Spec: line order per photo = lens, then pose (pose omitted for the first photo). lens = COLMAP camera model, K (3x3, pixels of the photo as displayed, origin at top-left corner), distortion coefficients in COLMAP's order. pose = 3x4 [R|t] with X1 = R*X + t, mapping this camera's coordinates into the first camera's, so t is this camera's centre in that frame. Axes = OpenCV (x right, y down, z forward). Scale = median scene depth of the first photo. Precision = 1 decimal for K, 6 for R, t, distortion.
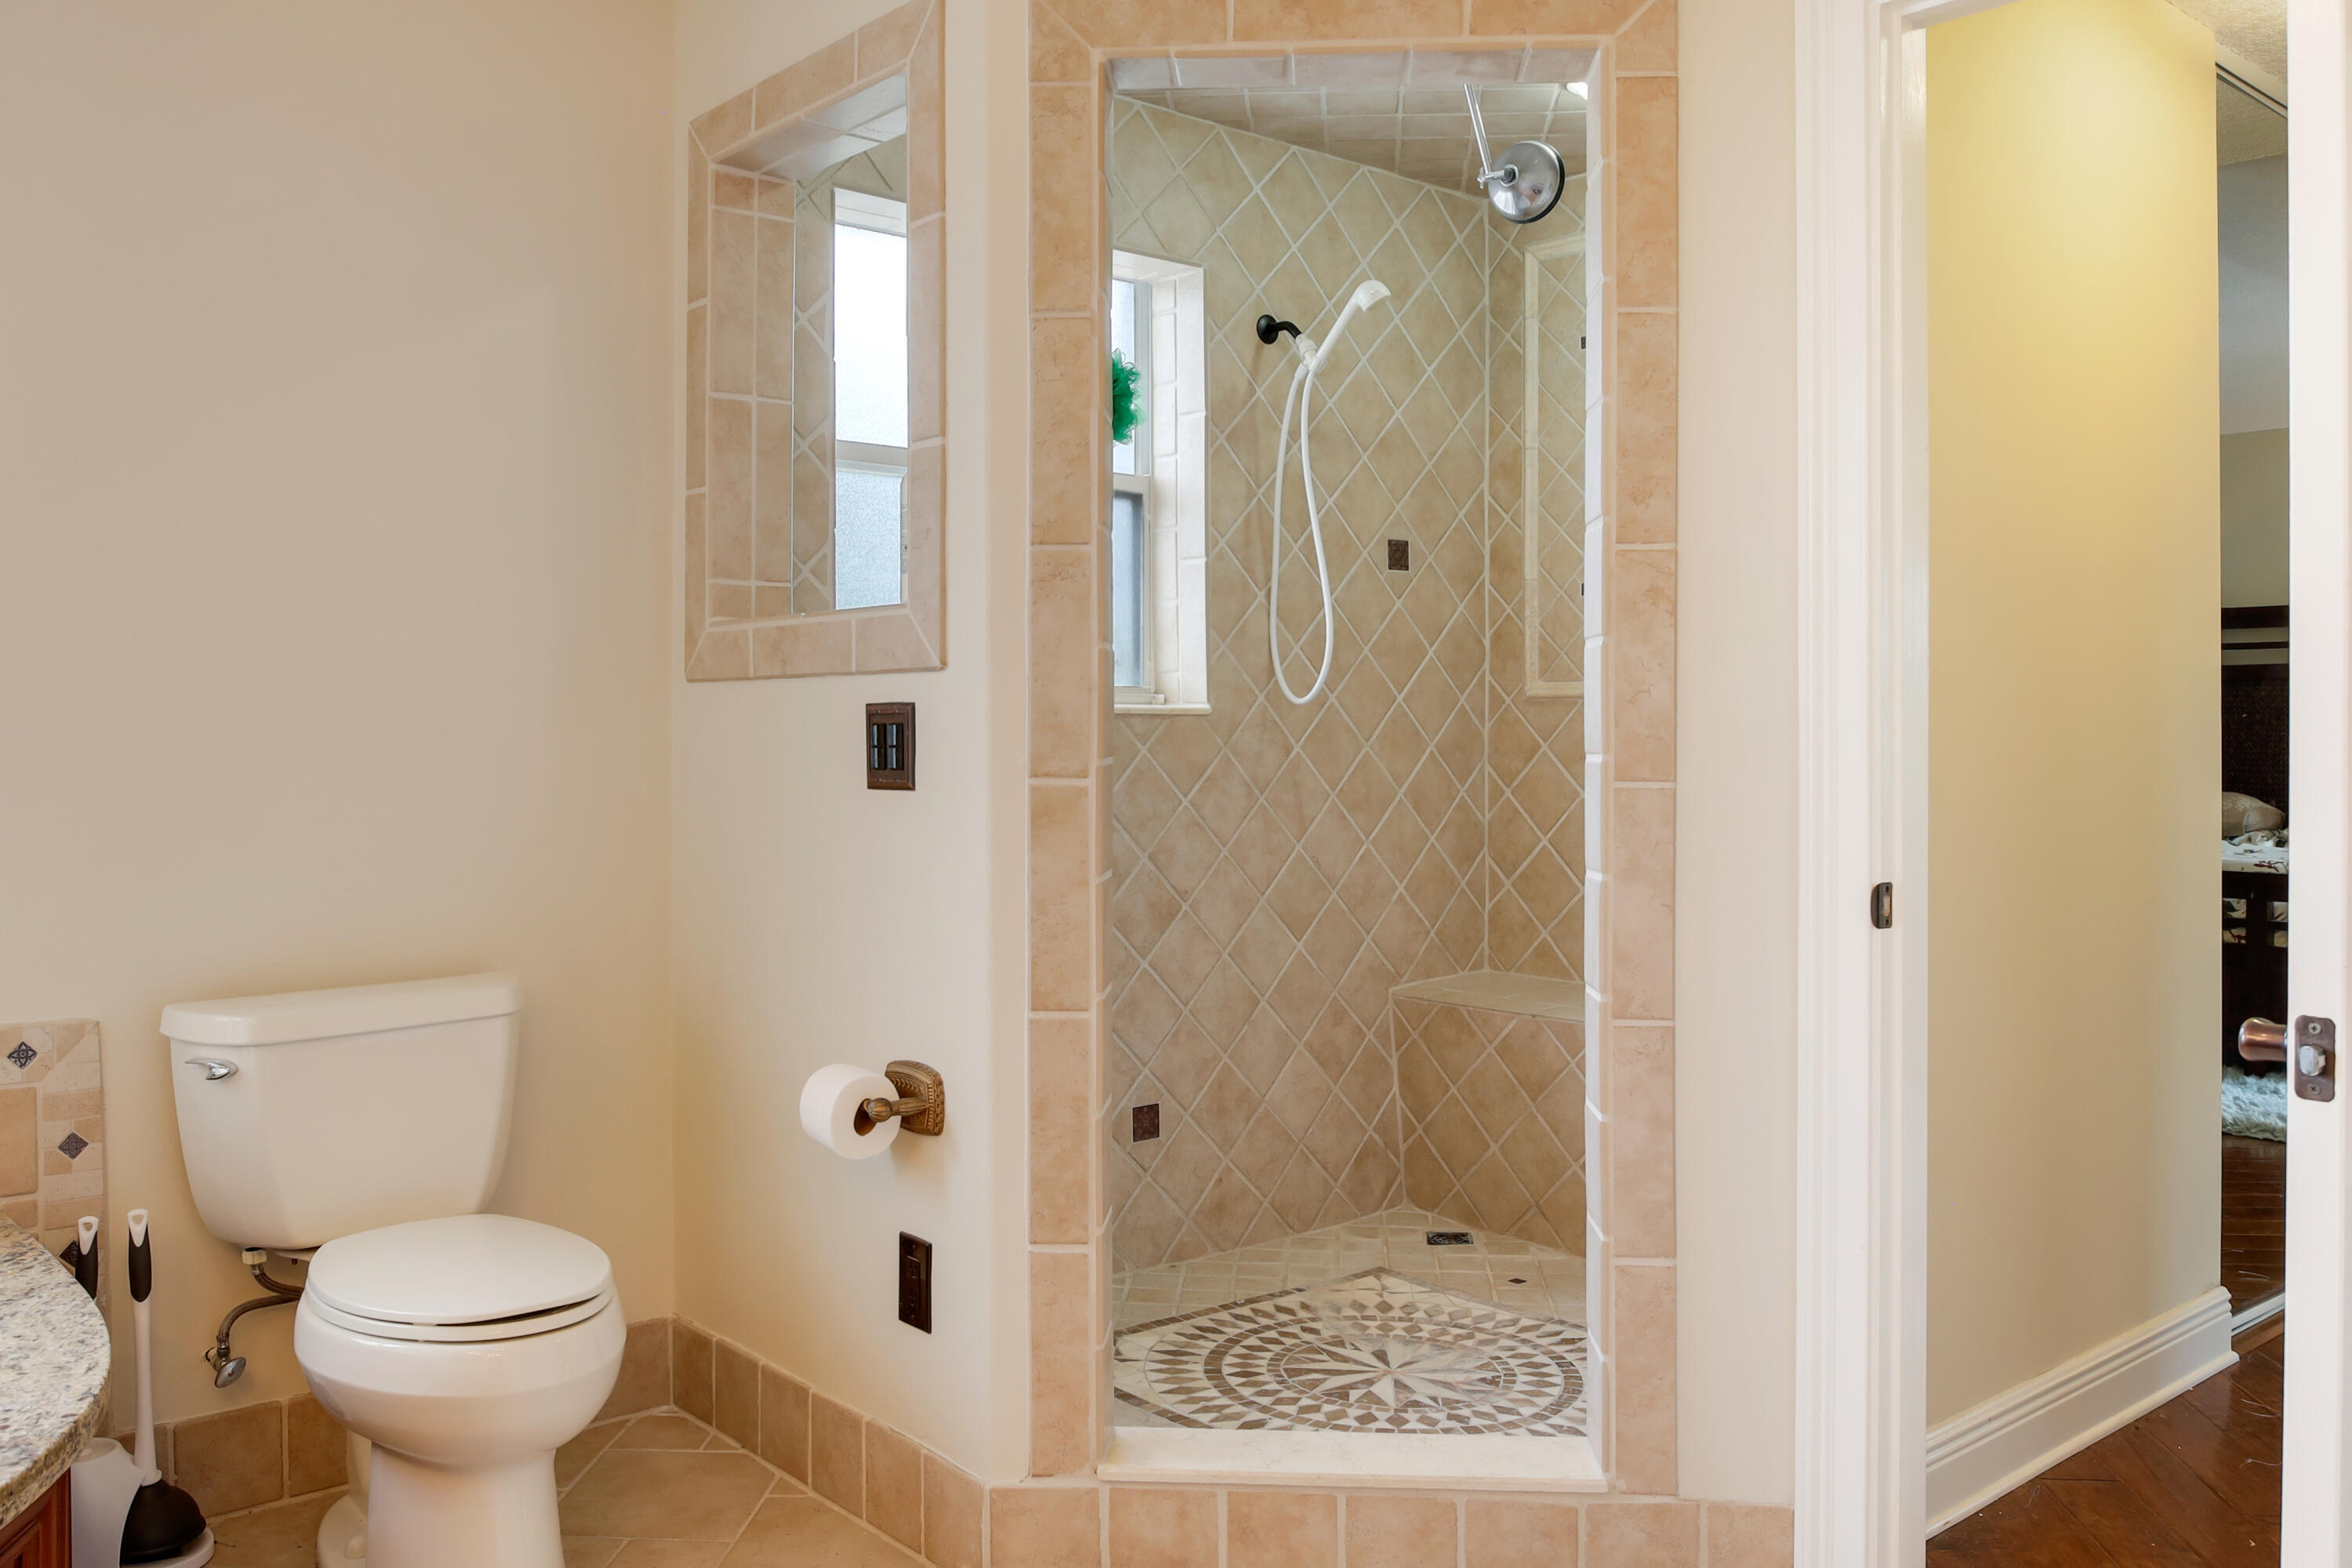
lens RADIAL K [[1865.8, 0, 1174.2], [0, 1865.8, 774.3], [0, 0, 1]] dist [-0.012904, -0.017207]
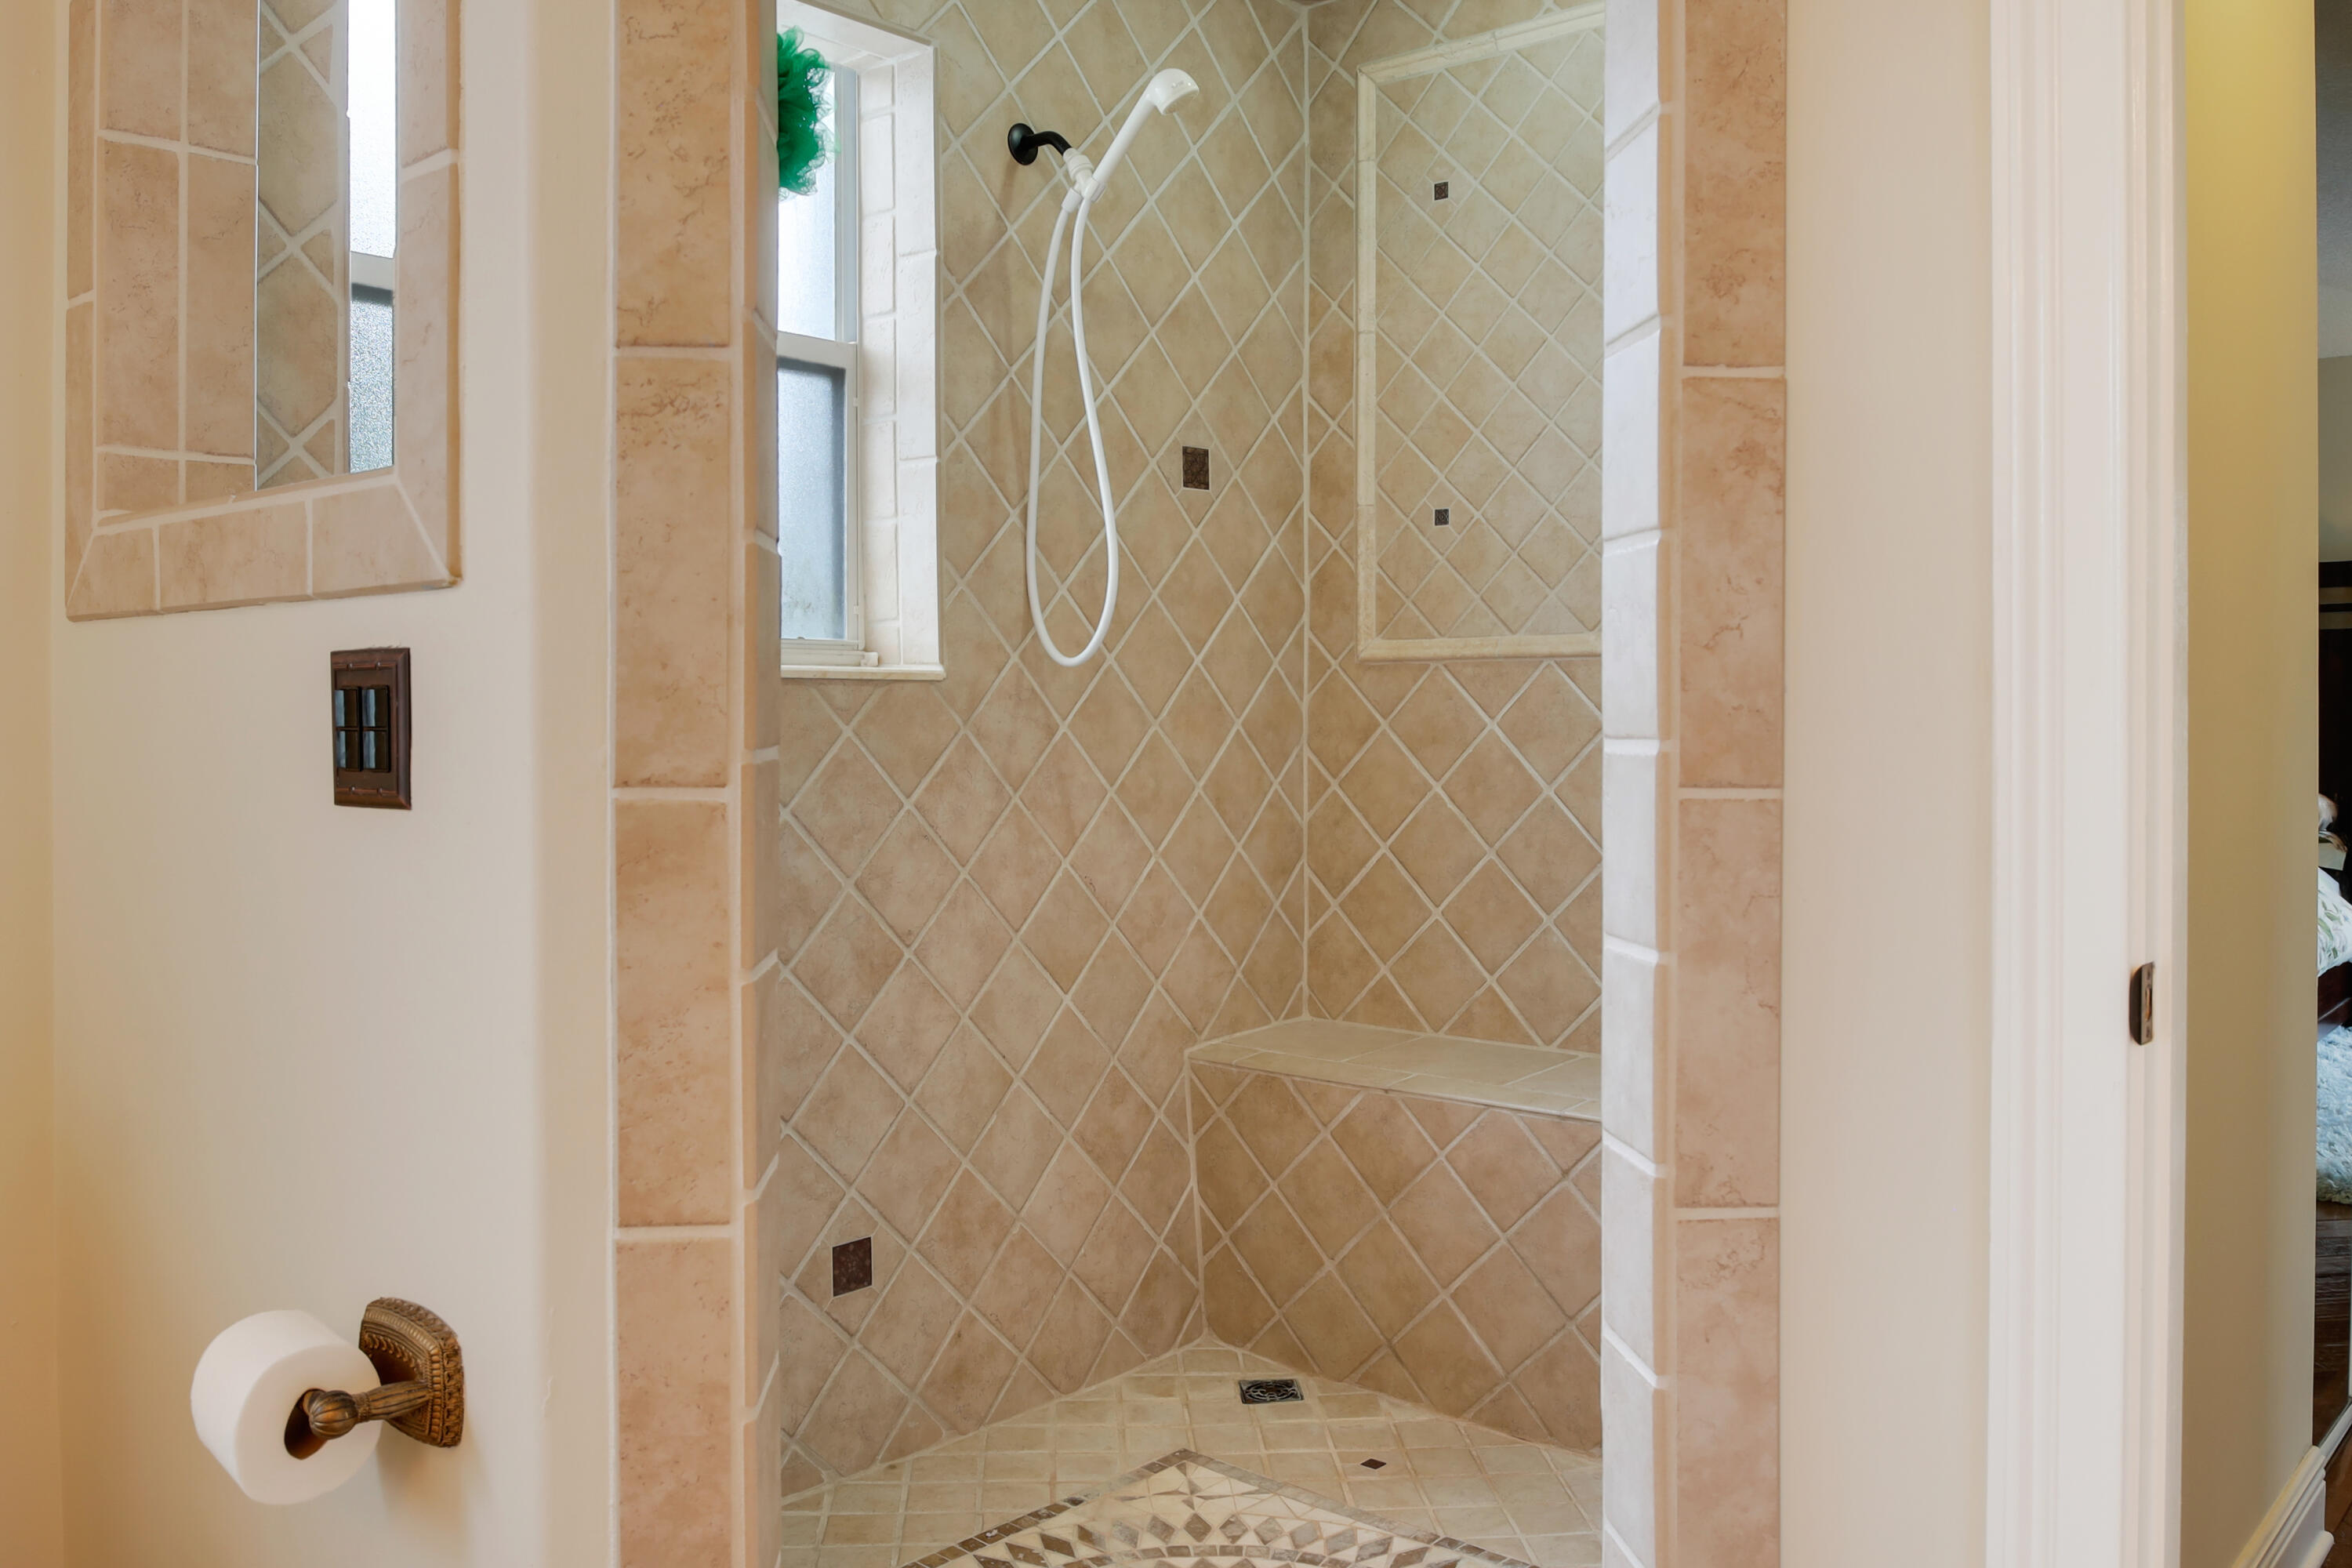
lens RADIAL K [[1865.8, 0, 1168.2], [0, 1865.8, 715.1], [0, 0, 1]] dist [-0.012904, -0.017207]
pose [[0.989322, -0.001683, 0.145735, 0.000593], [0.004547, 0.999803, -0.019323, -0.005230], [-0.145674, 0.019780, 0.989135, 0.305534]]
